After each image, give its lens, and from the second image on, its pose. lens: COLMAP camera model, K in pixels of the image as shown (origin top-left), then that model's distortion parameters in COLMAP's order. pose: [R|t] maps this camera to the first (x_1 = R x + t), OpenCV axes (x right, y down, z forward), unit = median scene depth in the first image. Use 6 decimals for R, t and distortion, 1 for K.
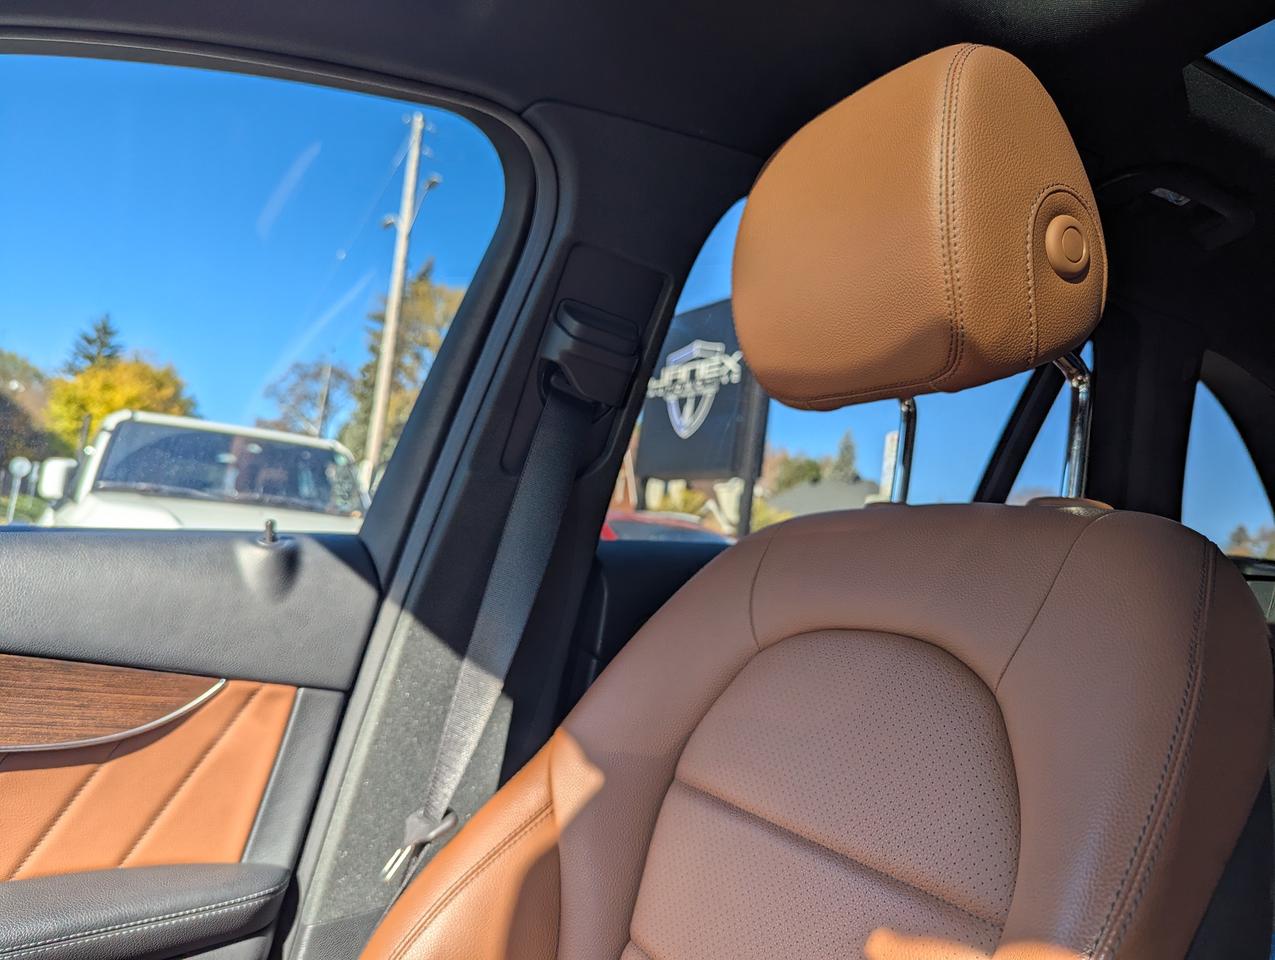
lens RADIAL K [[897.8, 0, 632.8], [0, 897.8, 492.1], [0, 0, 1]] dist [0.059881, -0.062730]
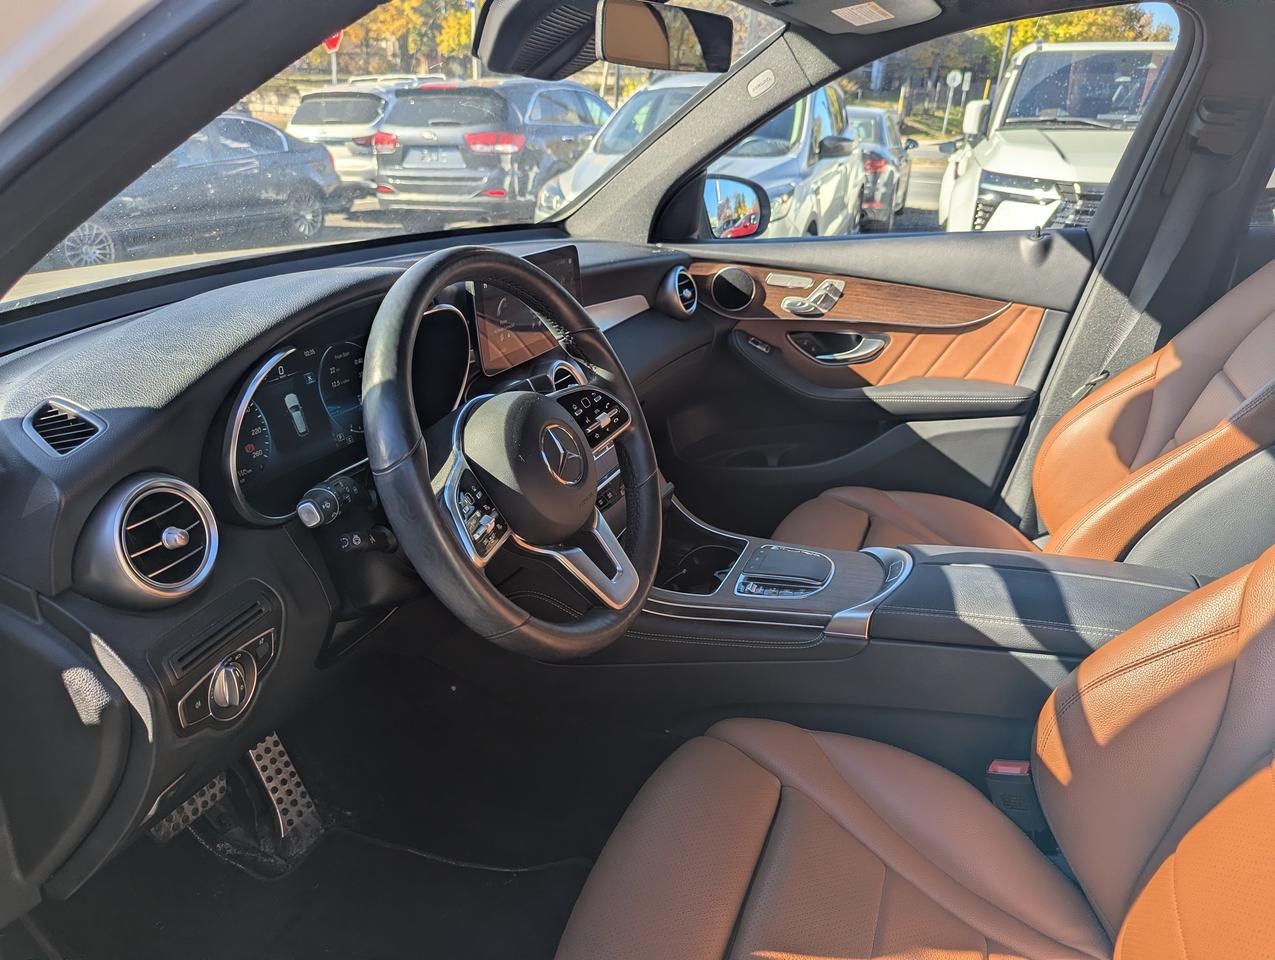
lens RADIAL K [[897.8, 0, 632.8], [0, 897.8, 492.1], [0, 0, 1]] dist [0.059881, -0.062730]
pose [[0.611918, 0.223854, -0.758581, 0.122263], [0.108454, 0.926303, 0.360834, -0.041993], [0.783450, -0.303072, 0.542543, -0.168553]]
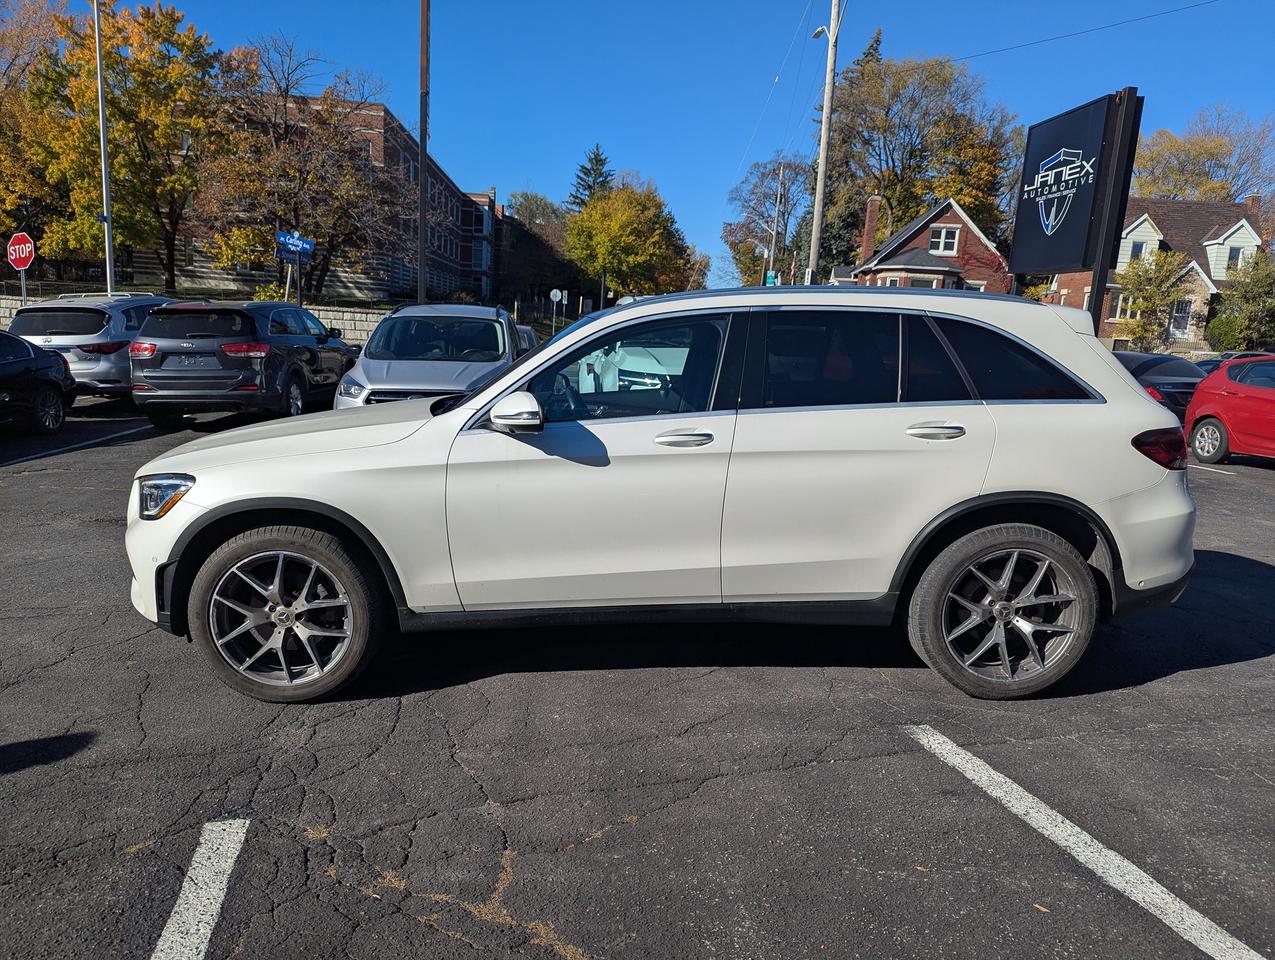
lens RADIAL K [[897.8, 0, 632.8], [0, 897.8, 492.1], [0, 0, 1]] dist [0.059881, -0.062730]
pose [[0.872326, 0.015141, -0.488690, 0.429850], [0.099520, 0.973096, 0.207796, -0.099956], [0.478689, -0.229901, 0.847350, -0.794917]]
